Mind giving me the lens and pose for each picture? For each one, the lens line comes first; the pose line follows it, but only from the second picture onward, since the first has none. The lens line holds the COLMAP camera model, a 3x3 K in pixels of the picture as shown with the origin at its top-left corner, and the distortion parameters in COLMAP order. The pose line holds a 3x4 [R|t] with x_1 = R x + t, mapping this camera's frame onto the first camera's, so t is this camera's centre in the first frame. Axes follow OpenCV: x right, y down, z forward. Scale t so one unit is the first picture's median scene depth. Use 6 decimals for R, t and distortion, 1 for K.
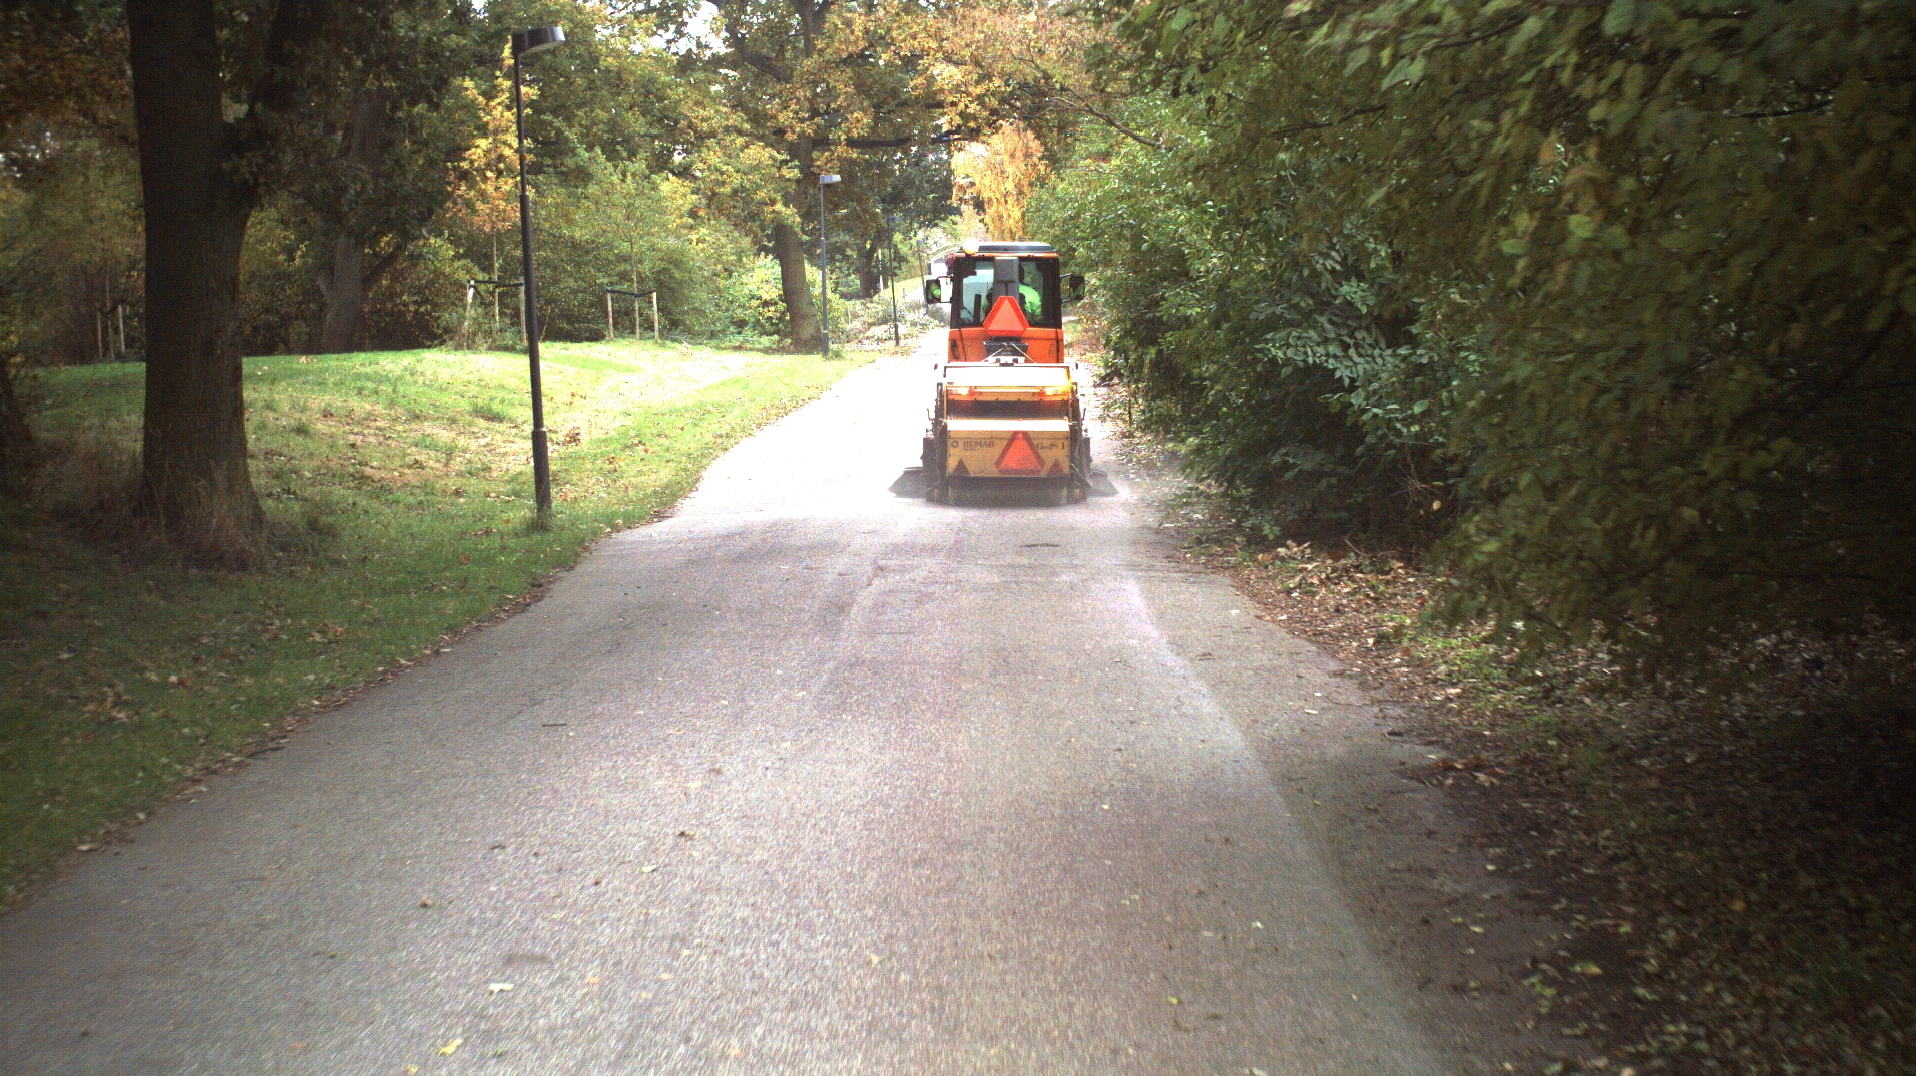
lens RADIAL K [[7827.5, 0, 950.4], [0, 7827.5, 519.4], [0, 0, 1]] dist [-1.430176, 0.000000]
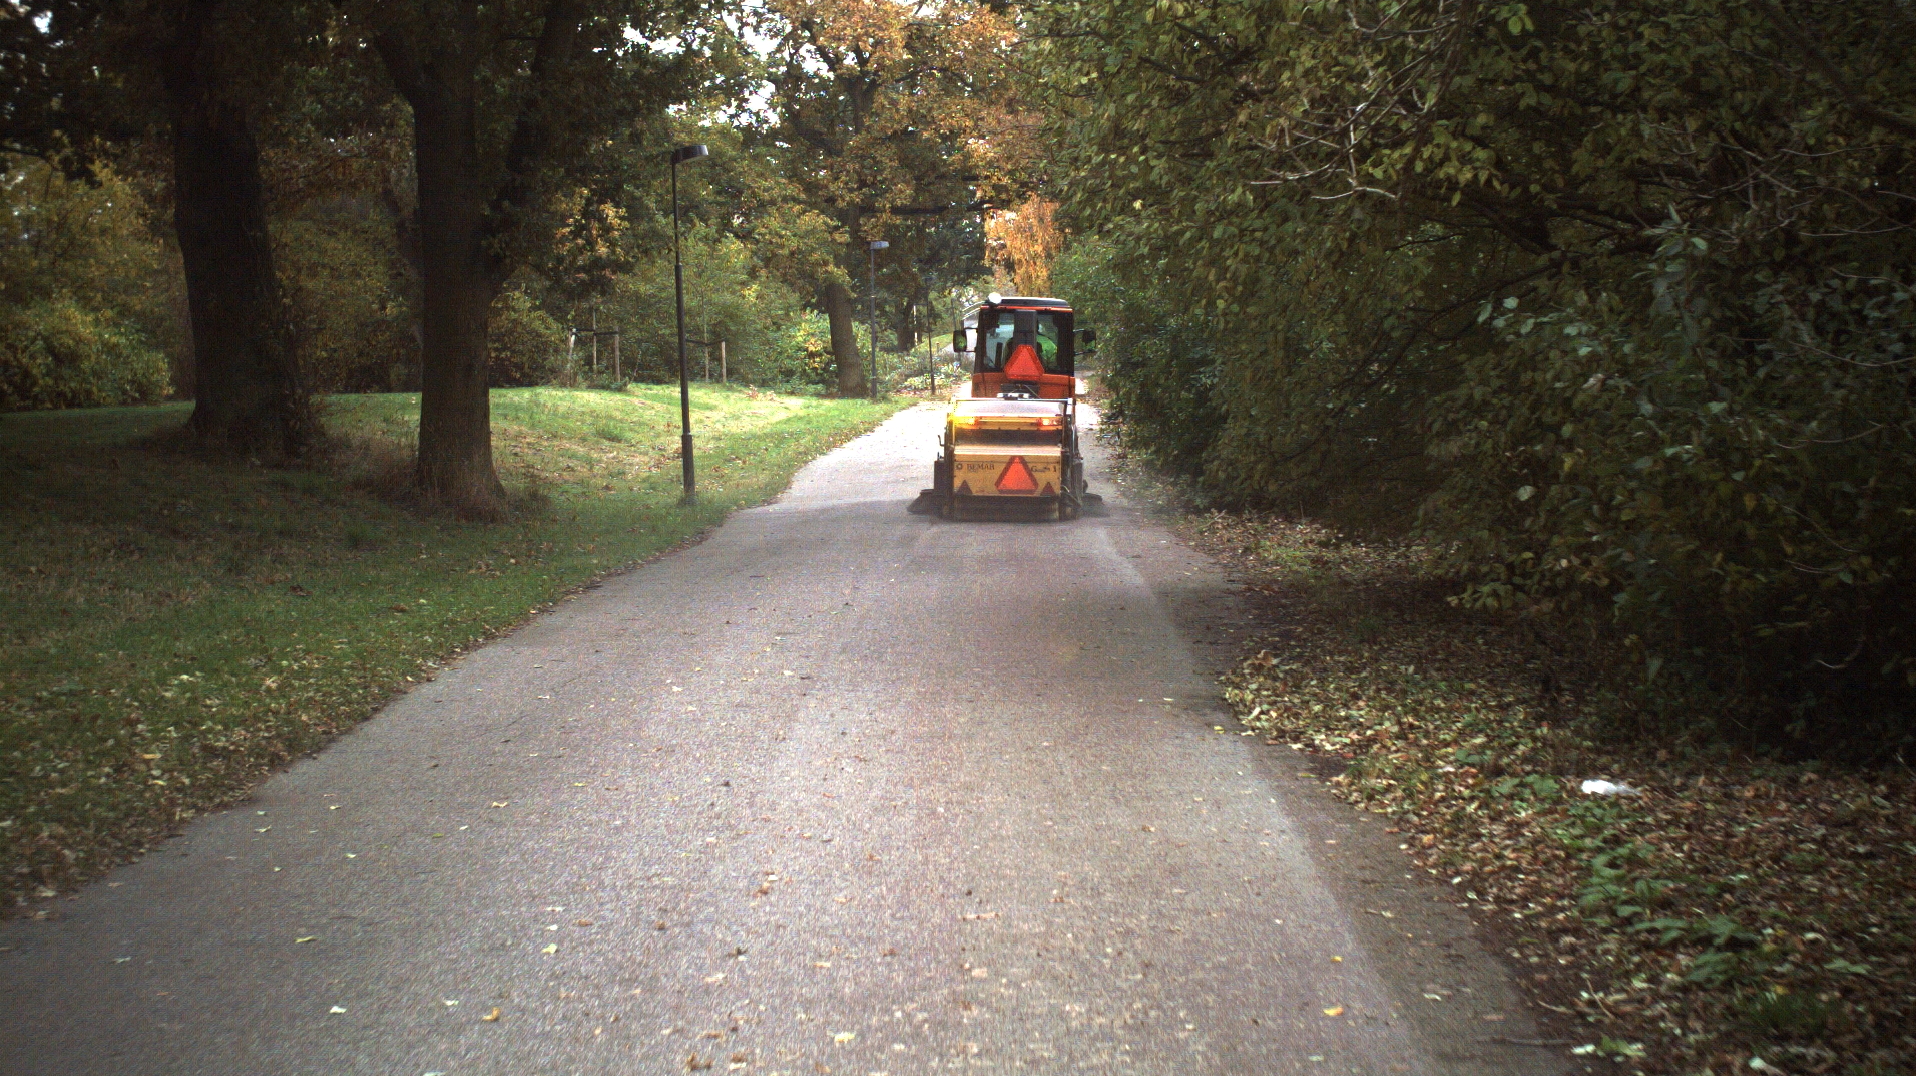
lens RADIAL K [[7827.5, 0, 955.0], [0, 7827.5, 547.3], [0, 0, 1]] dist [-1.430176, 0.000000]
pose [[0.999921, 0.012219, -0.003051, -0.000160], [-0.012230, 0.999918, -0.003732, 0.004329], [0.003005, 0.003769, 0.999988, -0.127991]]
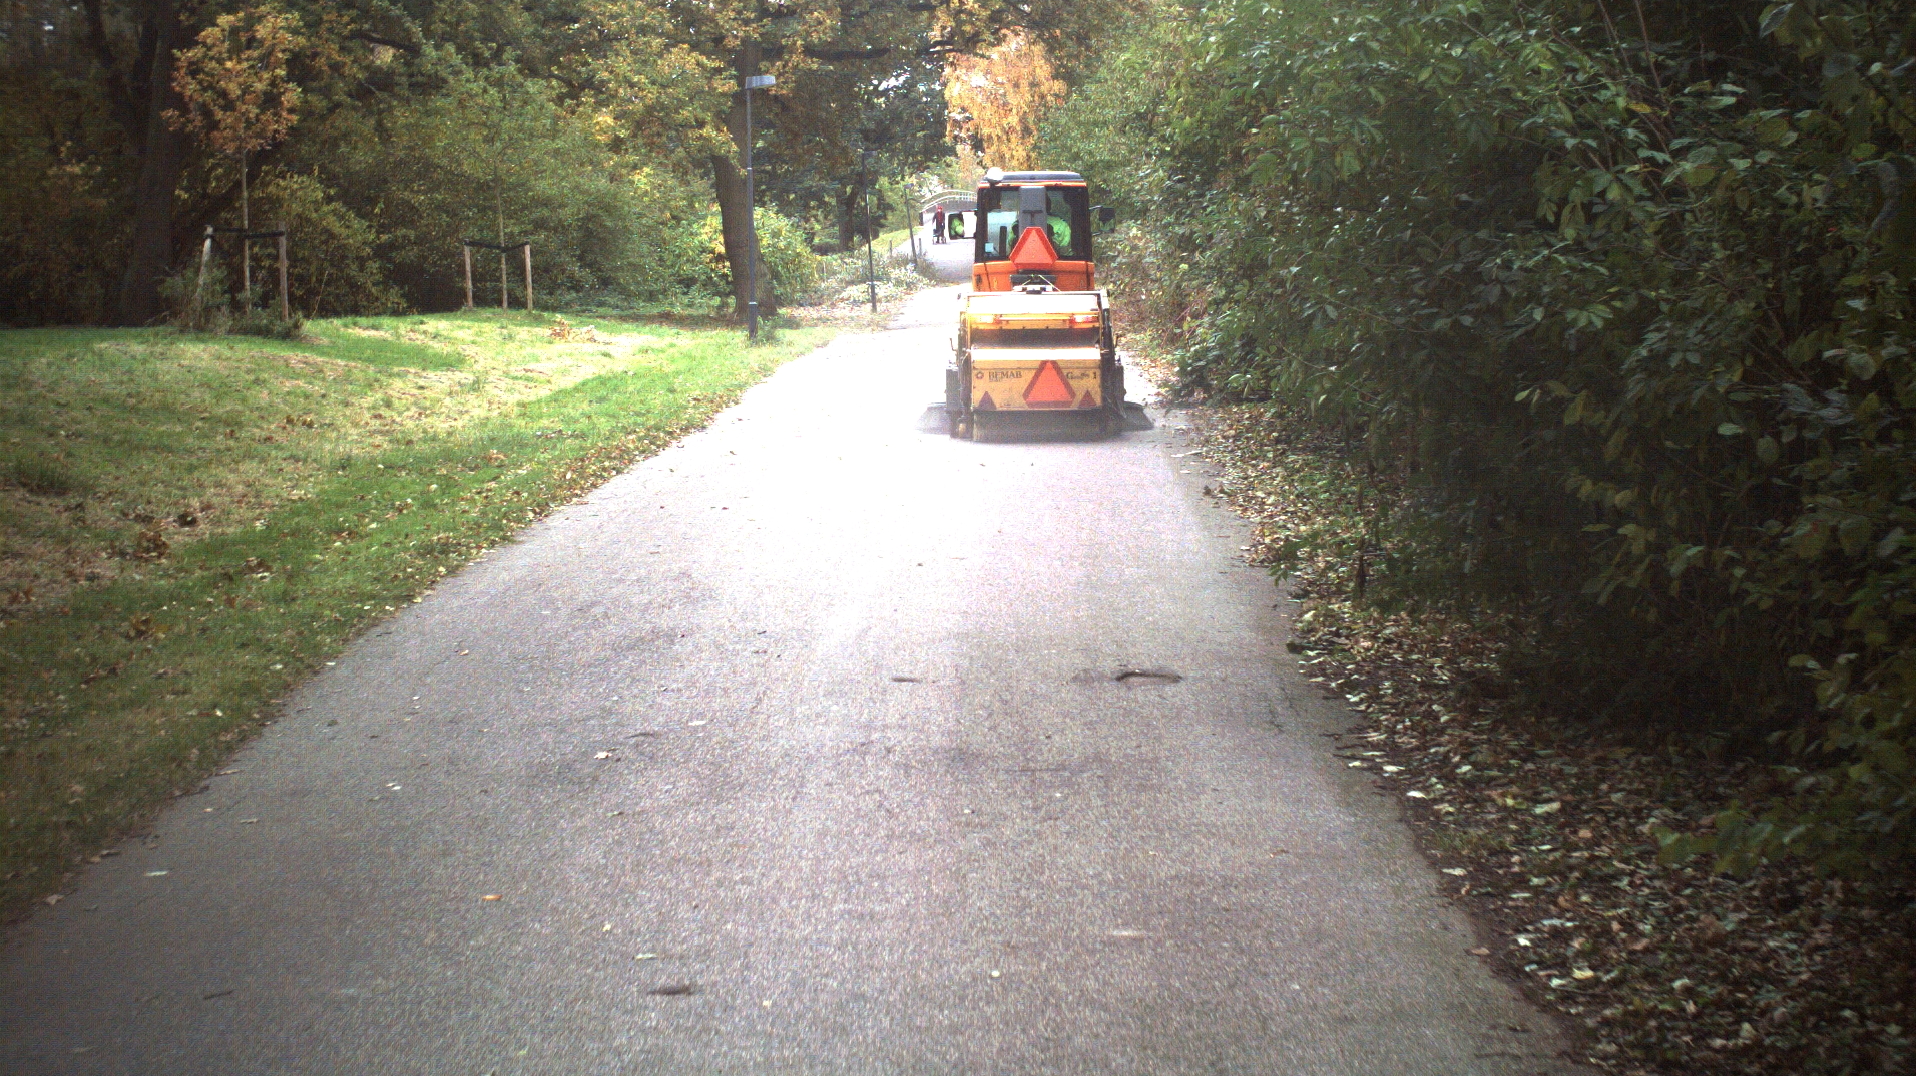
lens RADIAL K [[7827.5, 0, 988.8], [0, 7827.5, 479.8], [0, 0, 1]] dist [-1.430176, 0.000000]
pose [[0.999972, 0.005379, 0.005295, 0.001113], [-0.005385, 0.999985, 0.001055, -0.007628], [-0.005289, -0.001083, 0.999985, 0.255259]]
